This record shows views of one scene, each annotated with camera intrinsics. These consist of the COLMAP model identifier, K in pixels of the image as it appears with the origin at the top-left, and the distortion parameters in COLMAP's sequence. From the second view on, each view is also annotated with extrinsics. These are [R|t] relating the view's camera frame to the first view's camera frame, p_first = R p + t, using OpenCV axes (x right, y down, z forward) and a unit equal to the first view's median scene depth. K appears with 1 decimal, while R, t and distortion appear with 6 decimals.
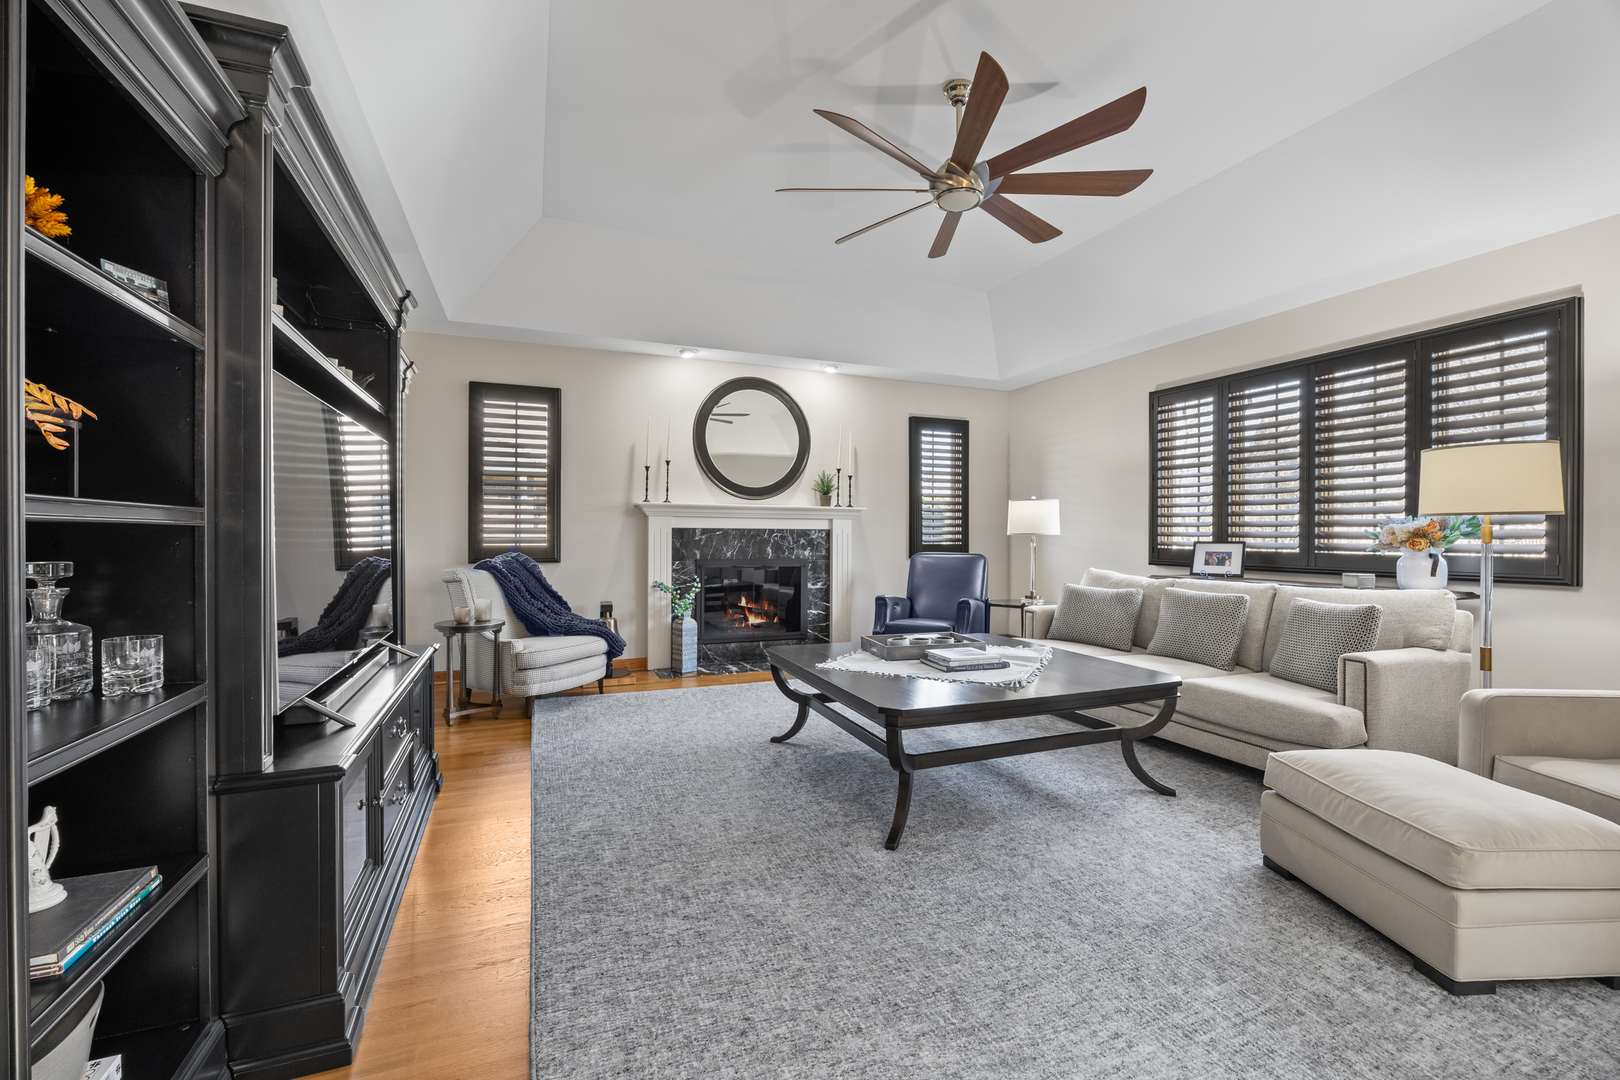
lens RADIAL K [[684.6, 0, 811.1], [0, 684.6, 540.1], [0, 0, 1]] dist [-0.004997, -0.000261]
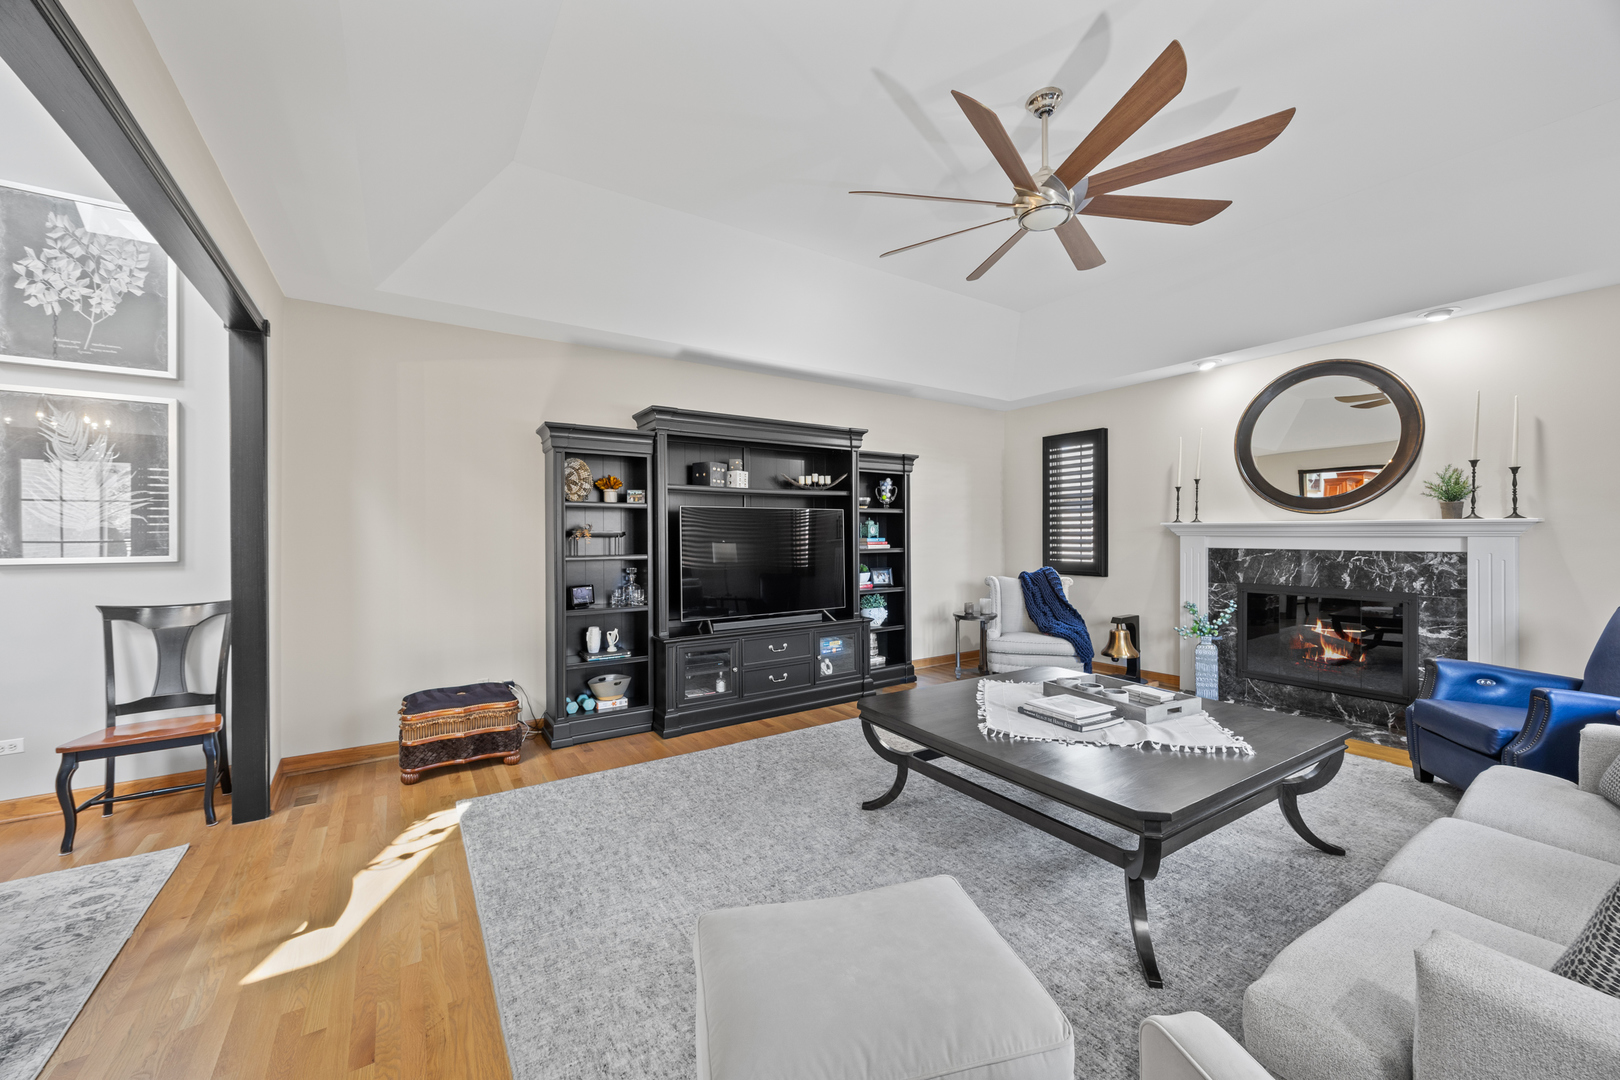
lens RADIAL K [[624.5, 0, 810.5], [0, 624.5, 537.1], [0, 0, 1]] dist [0.000097, -0.000067]
pose [[0.181235, -0.000080, -0.983440, 0.546741], [-0.001203, 0.999999, -0.000303, -0.031606], [0.983439, 0.001238, 0.181235, 0.286014]]
